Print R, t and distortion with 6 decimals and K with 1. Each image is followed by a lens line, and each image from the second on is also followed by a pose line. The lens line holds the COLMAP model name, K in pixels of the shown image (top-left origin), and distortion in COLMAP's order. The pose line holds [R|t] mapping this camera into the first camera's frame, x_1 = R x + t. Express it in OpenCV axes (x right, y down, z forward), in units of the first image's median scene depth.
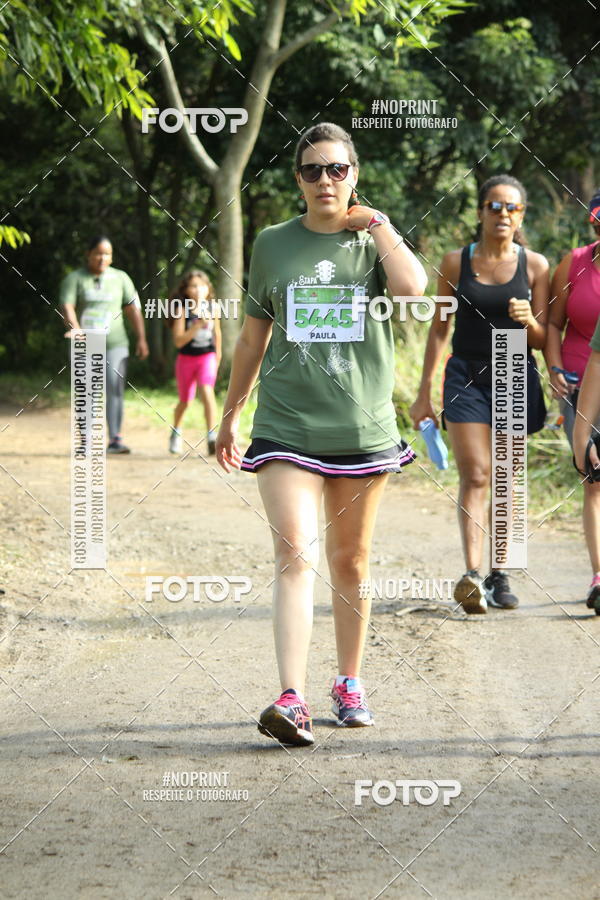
lens RADIAL K [[4947.0, 0, 272.5], [0, 4947.0, 415.6], [0, 0, 1]] dist [0.988871, 5.582023]
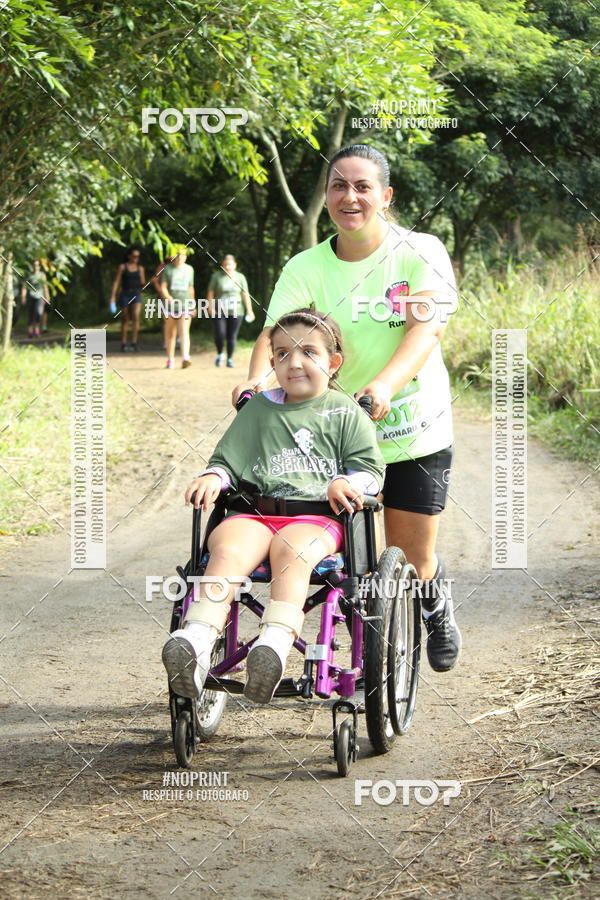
lens RADIAL K [[5733.4, 0, 301.4], [0, 5733.4, 453.0], [0, 0, 1]] dist [-0.867938, -0.142305]
pose [[0.999850, 0.017152, 0.002195, -0.014889], [-0.017241, 0.998558, 0.050842, -0.068297], [-0.001320, -0.050872, 0.998704, -0.992831]]
